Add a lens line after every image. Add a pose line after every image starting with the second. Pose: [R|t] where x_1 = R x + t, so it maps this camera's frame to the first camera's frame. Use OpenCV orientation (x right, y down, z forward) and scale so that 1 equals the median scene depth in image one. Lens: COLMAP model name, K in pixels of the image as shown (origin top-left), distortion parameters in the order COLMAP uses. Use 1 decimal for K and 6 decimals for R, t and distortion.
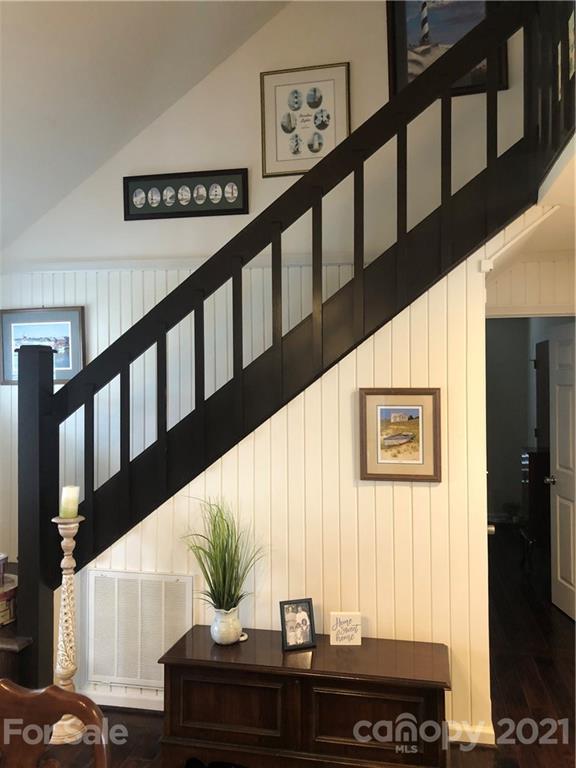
lens RADIAL K [[626.8, 0, 289.7], [0, 626.8, 383.5], [0, 0, 1]] dist [0.030919, -0.028033]
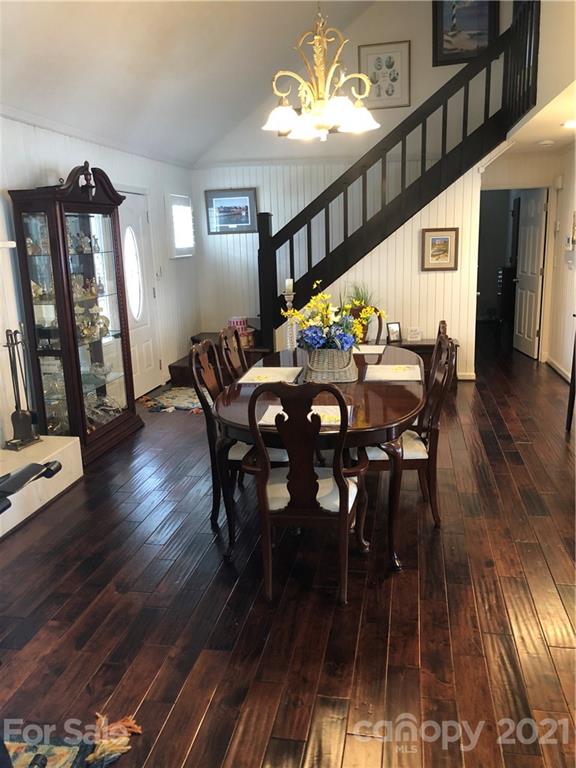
lens RADIAL K [[626.8, 0, 286.2], [0, 626.8, 381.7], [0, 0, 1]] dist [0.030919, -0.028033]
pose [[0.999614, -0.026864, 0.007050, -0.368792], [0.024602, 0.974252, 0.224117, 0.022037], [-0.012890, -0.223857, 0.974537, -1.183181]]
